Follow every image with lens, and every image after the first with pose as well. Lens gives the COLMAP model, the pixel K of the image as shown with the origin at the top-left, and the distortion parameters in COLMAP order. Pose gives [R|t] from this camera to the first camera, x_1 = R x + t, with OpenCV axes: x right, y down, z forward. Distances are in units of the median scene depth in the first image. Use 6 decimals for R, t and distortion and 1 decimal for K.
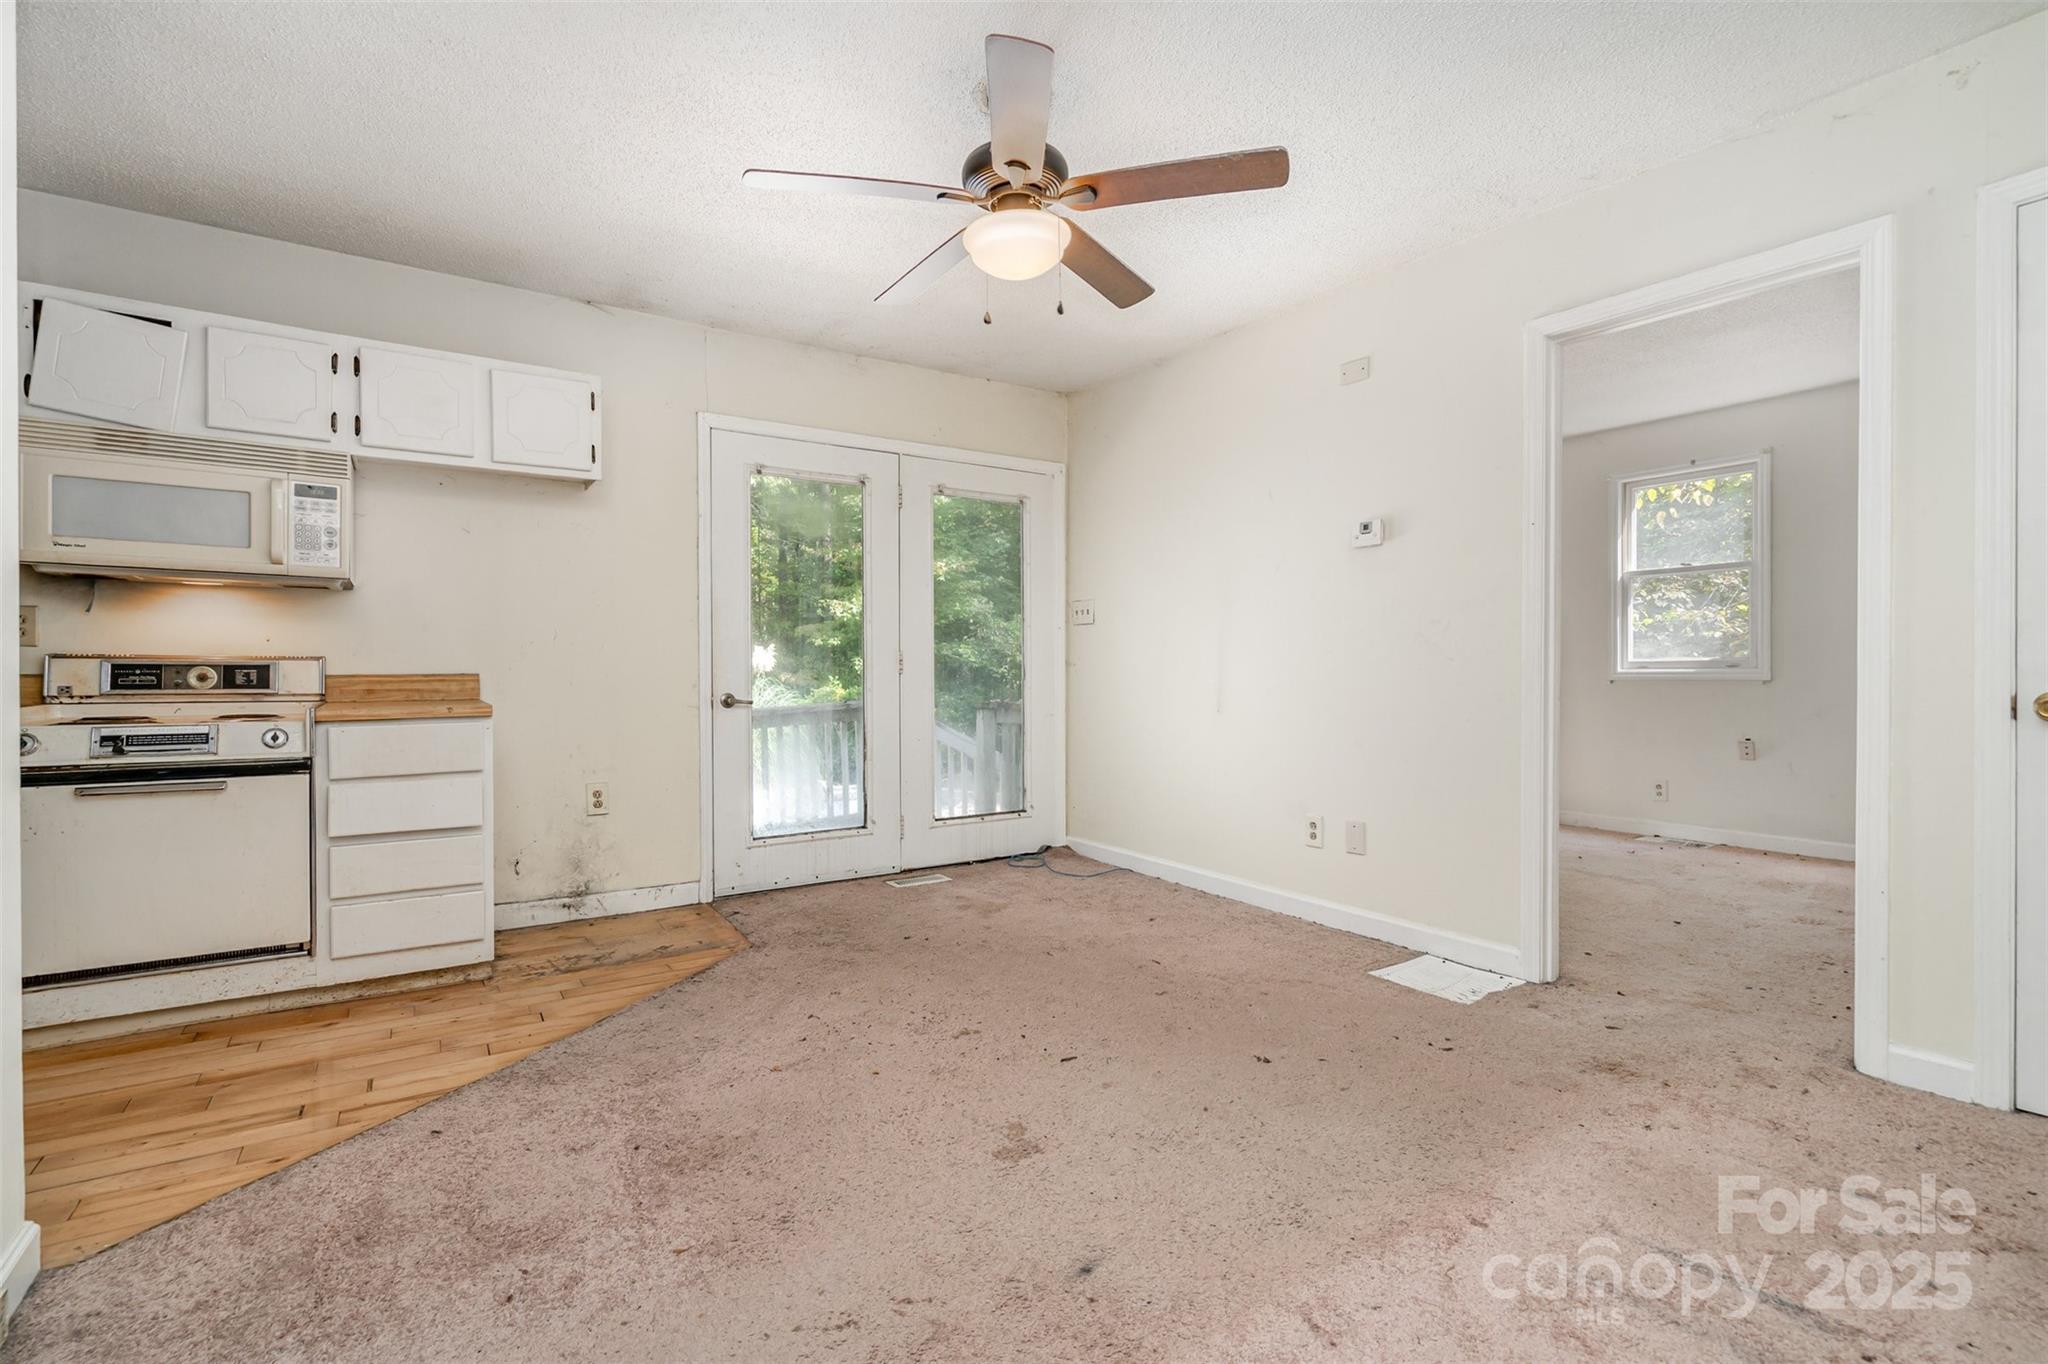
lens RADIAL K [[937.3, 0, 1022.6], [0, 937.3, 679.5], [0, 0, 1]] dist [-0.002959, 0.008447]
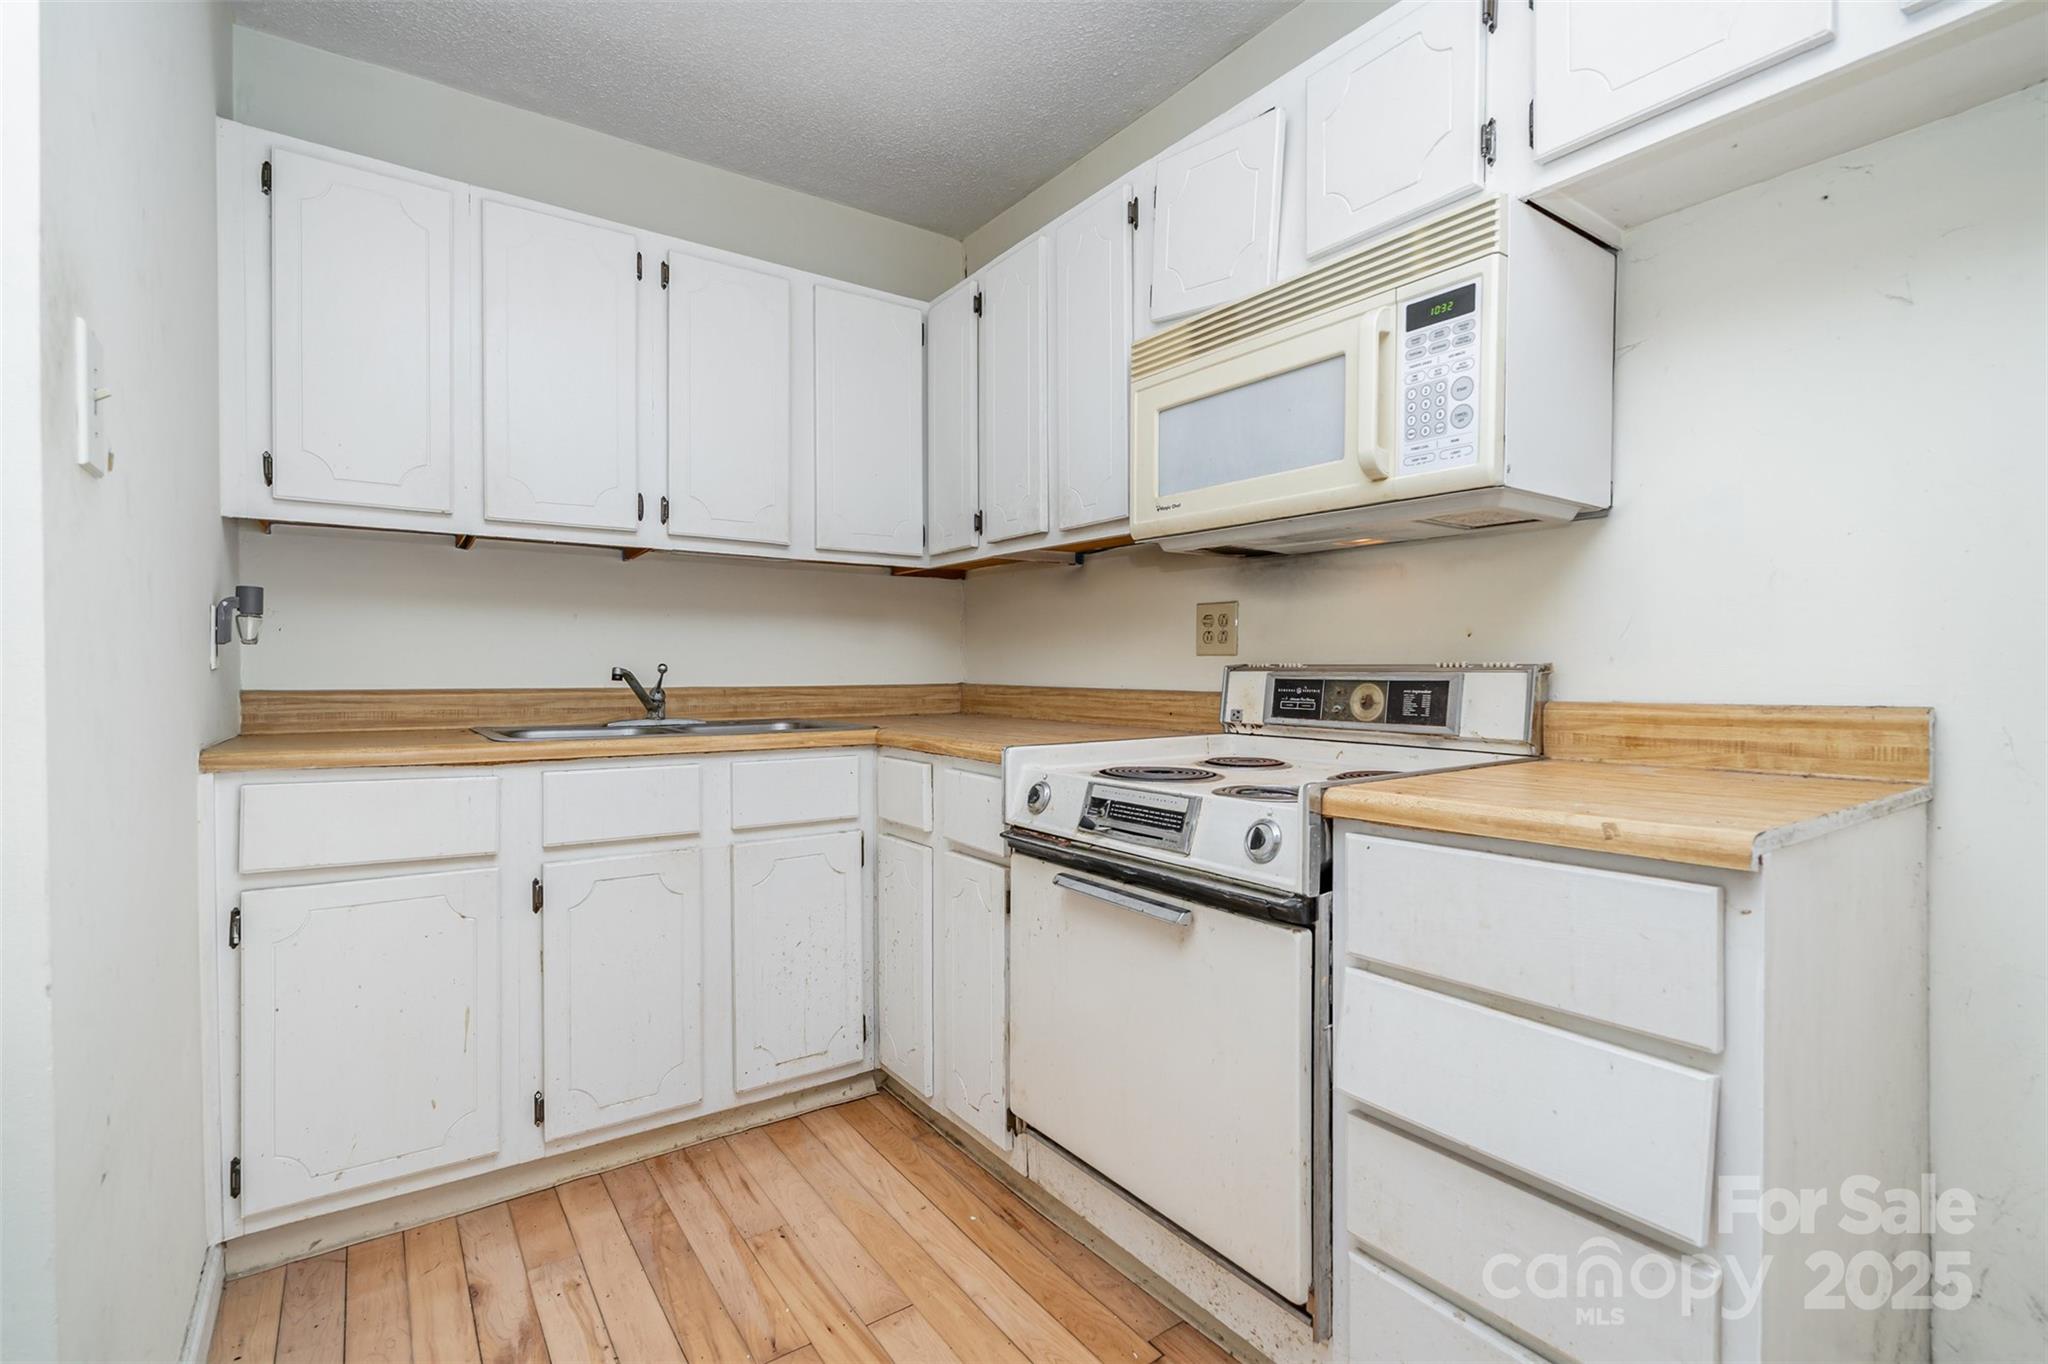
lens RADIAL K [[937.3, 0, 1022.6], [0, 937.3, 679.5], [0, 0, 1]] dist [-0.002959, 0.008447]
pose [[0.044731, 0.004319, -0.998990, -0.300129], [-0.012756, 0.999912, 0.003751, -0.016183], [0.998918, 0.012575, 0.044782, 0.775498]]
